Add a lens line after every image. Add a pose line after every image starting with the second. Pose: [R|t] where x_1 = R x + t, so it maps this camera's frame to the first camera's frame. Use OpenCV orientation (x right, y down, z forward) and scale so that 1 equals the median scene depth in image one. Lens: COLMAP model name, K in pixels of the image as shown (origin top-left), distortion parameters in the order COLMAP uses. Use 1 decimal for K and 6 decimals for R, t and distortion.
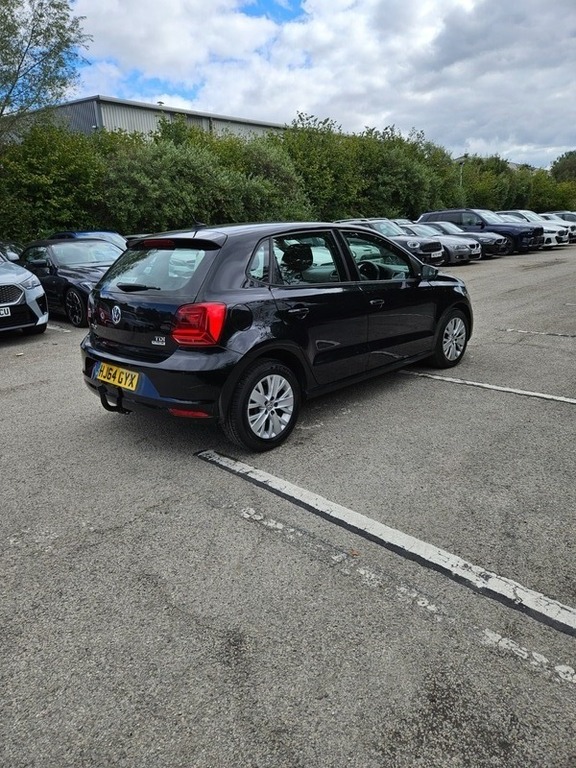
lens RADIAL K [[572.4, 0, 277.6], [0, 572.4, 381.8], [0, 0, 1]] dist [0.073615, -0.073720]
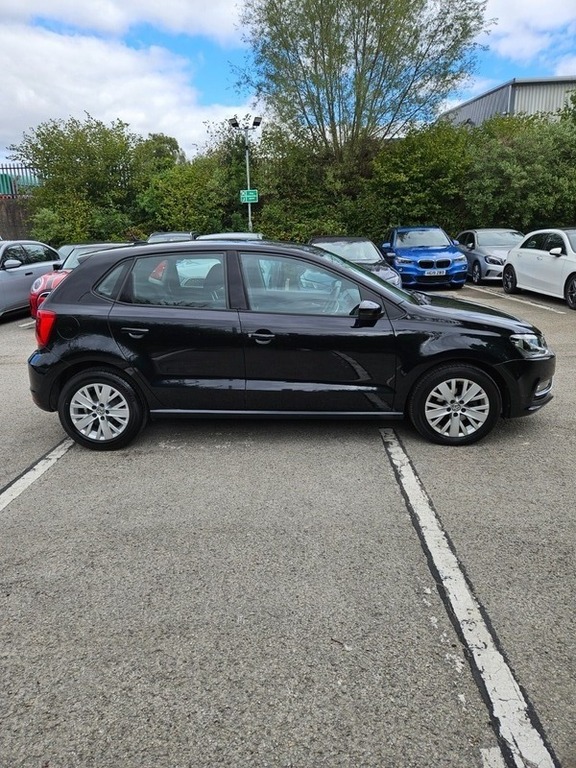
lens RADIAL K [[569.0, 0, 288.0], [0, 569.0, 384.0], [0, 0, 1]] dist [0.052202, -0.064943]
pose [[0.602059, 0.223526, -0.766525, 0.342148], [-0.194008, 0.972198, 0.131120, -0.073764], [0.774523, 0.069770, 0.628687, 0.195307]]
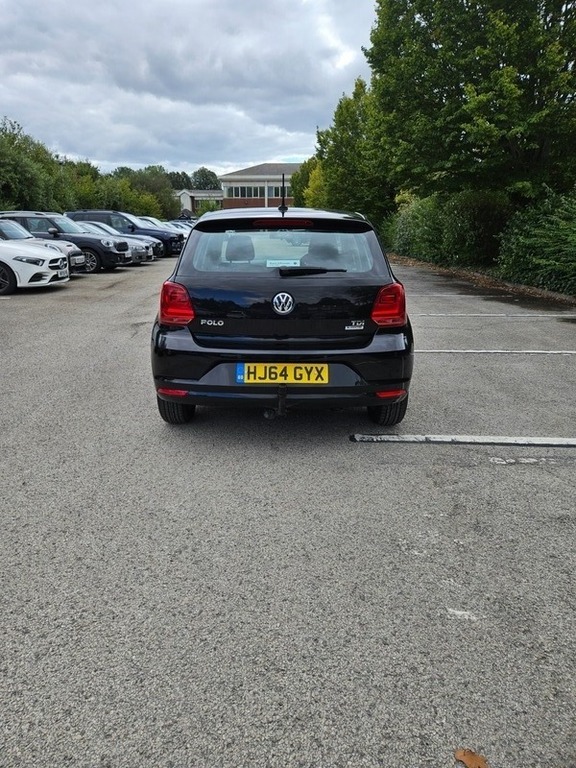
lens RADIAL K [[569.0, 0, 288.0], [0, 569.0, 384.0], [0, 0, 1]] dist [0.052202, -0.064943]
pose [[0.648321, -0.146272, 0.747185, -0.314033], [0.152350, 0.986447, 0.060919, -0.015731], [-0.745969, 0.074339, 0.661819, 0.146466]]
